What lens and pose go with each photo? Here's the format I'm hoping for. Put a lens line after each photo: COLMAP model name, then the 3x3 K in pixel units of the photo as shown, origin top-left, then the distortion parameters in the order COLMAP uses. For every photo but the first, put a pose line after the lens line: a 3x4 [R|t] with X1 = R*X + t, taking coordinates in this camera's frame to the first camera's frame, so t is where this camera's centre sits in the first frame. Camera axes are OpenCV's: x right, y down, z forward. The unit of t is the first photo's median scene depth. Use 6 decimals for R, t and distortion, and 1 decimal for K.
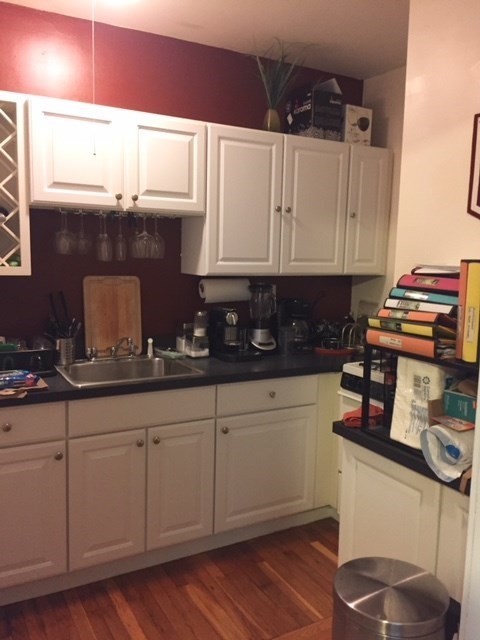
lens RADIAL K [[557.7, 0, 240.0], [0, 557.7, 320.0], [0, 0, 1]] dist [0.113072, -0.166693]
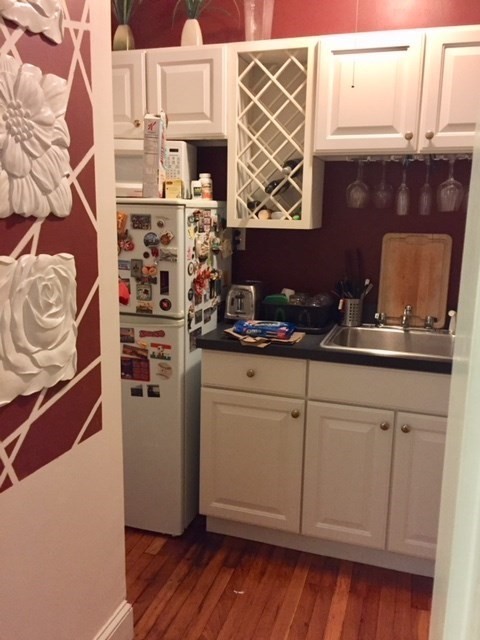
lens RADIAL K [[557.7, 0, 240.0], [0, 557.7, 320.0], [0, 0, 1]] dist [0.113072, -0.166693]
pose [[0.685270, 0.127121, -0.717109, 0.265693], [-0.093981, 0.991851, 0.086015, 0.005107], [0.722200, 0.008451, 0.691633, 0.241359]]
